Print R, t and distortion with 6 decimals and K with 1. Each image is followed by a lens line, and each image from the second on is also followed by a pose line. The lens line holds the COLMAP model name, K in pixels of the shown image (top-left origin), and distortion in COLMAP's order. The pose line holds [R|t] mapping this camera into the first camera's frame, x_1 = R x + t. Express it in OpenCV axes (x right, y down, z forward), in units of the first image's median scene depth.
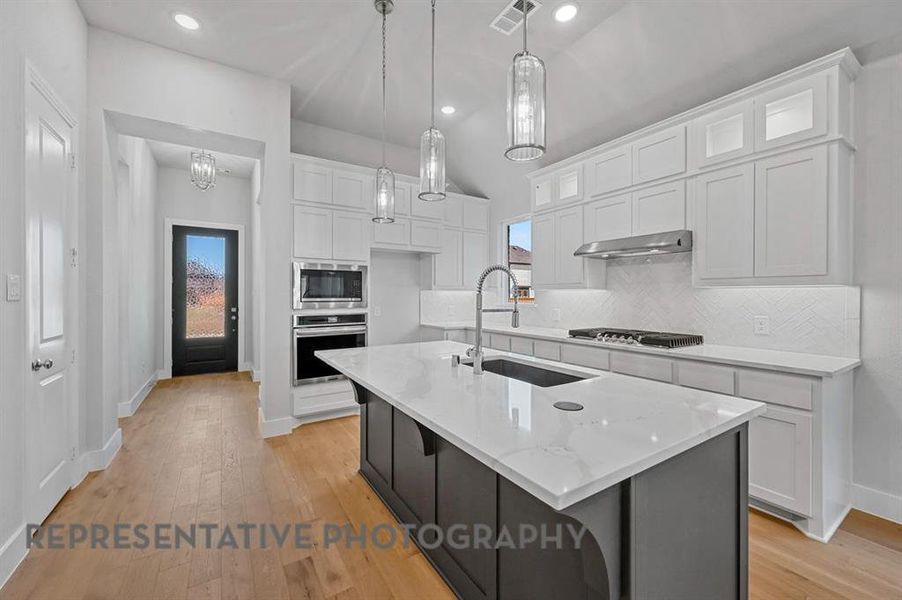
lens RADIAL K [[356.9, 0, 448.8], [0, 356.9, 295.6], [0, 0, 1]] dist [0.000254, 0.000629]
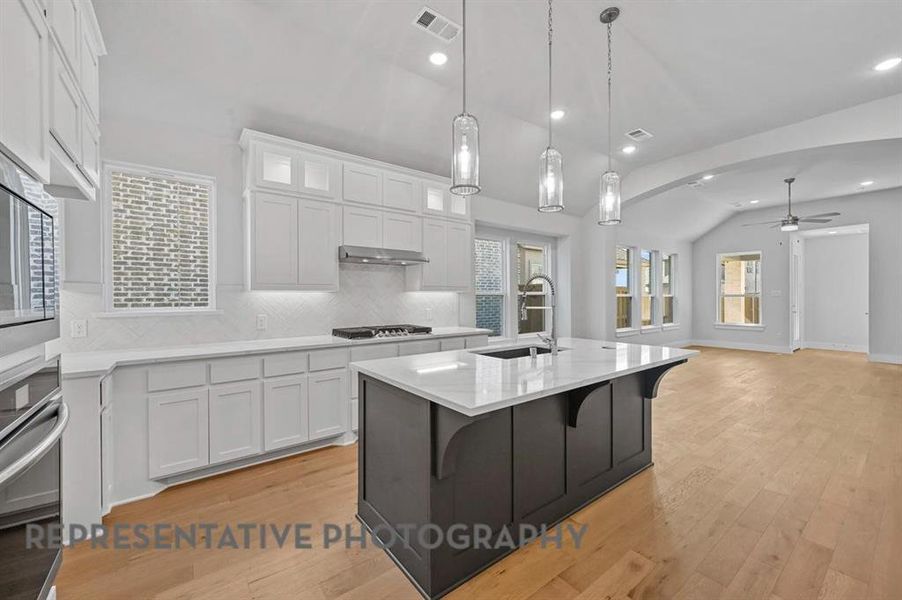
lens RADIAL K [[356.9, 0, 450.4], [0, 356.9, 300.3], [0, 0, 1]] dist [0.000254, 0.000629]
pose [[-0.078633, -0.009213, 0.996861, -0.588501], [0.005744, 0.999937, 0.009694, 0.000066], [-0.996887, 0.006488, -0.078575, 0.723977]]
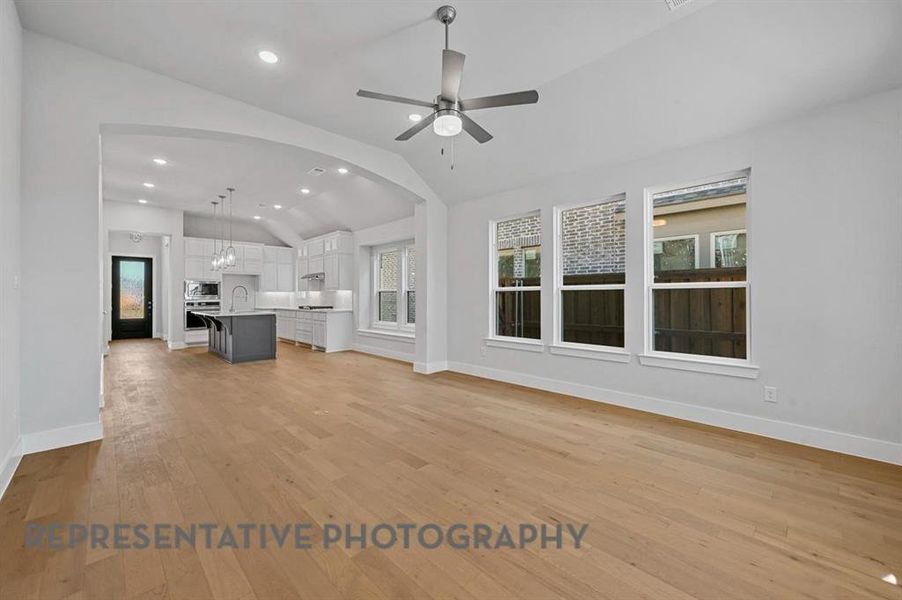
lens RADIAL K [[356.9, 0, 453.1], [0, 356.9, 294.4], [0, 0, 1]] dist [0.000254, 0.000629]
pose [[0.978734, -0.004217, 0.205088, 0.839780], [0.005398, 0.999972, -0.005197, 0.025069], [-0.205061, 0.006193, 0.978730, -1.727100]]
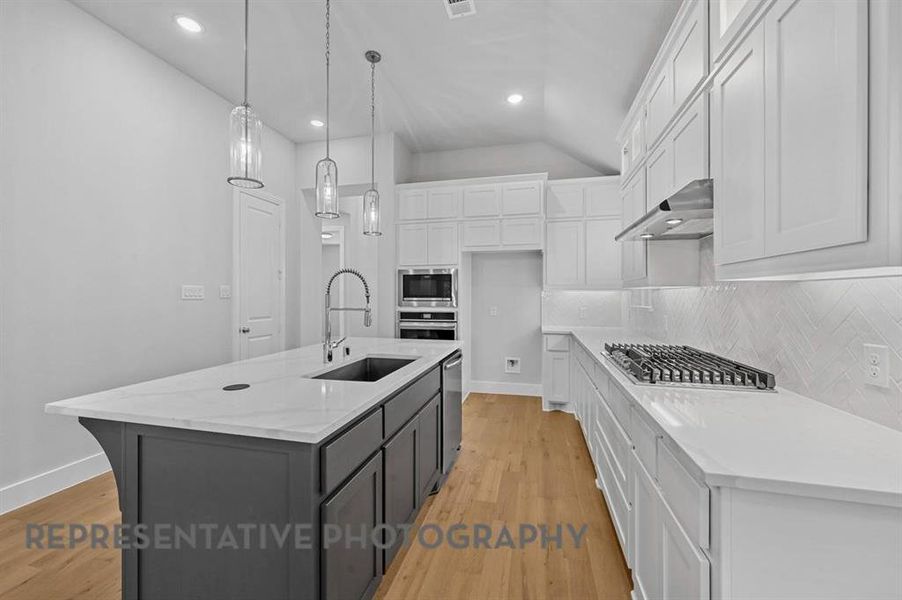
lens RADIAL K [[356.9, 0, 446.6], [0, 356.9, 294.2], [0, 0, 1]] dist [0.000254, 0.000629]
pose [[0.685278, -0.002880, -0.728276, 0.581384], [-0.000806, 0.999989, -0.004712, 0.000189], [0.728281, 0.003816, 0.685268, 0.235205]]
